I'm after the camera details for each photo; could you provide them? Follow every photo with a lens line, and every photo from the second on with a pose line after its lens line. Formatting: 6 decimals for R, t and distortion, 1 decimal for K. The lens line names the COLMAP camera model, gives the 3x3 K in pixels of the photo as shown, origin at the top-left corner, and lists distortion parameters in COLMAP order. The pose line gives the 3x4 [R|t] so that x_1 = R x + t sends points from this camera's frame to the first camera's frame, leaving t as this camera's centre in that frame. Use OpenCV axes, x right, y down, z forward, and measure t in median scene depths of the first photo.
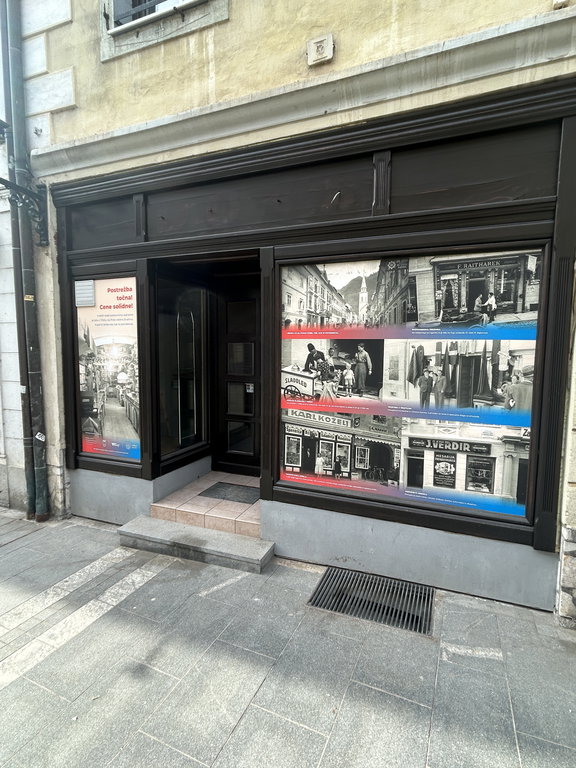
lens RADIAL K [[392.9, 0, 290.3], [0, 392.9, 386.8], [0, 0, 1]] dist [0.004488, 0.000991]
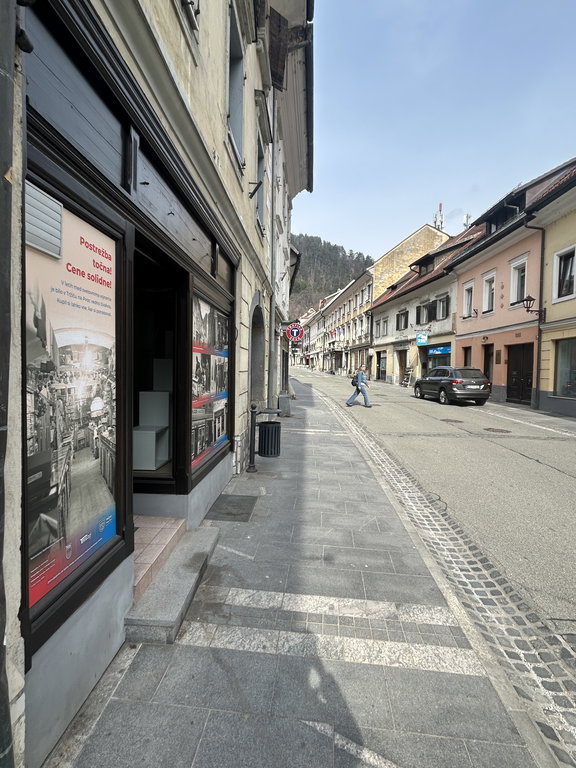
lens RADIAL K [[392.9, 0, 288.5], [0, 392.9, 381.7], [0, 0, 1]] dist [0.004488, 0.000991]
pose [[-0.331481, -0.048916, 0.942193, -1.051278], [0.062410, 0.995331, 0.073631, -0.083268], [-0.941395, 0.083210, -0.326881, 0.933535]]
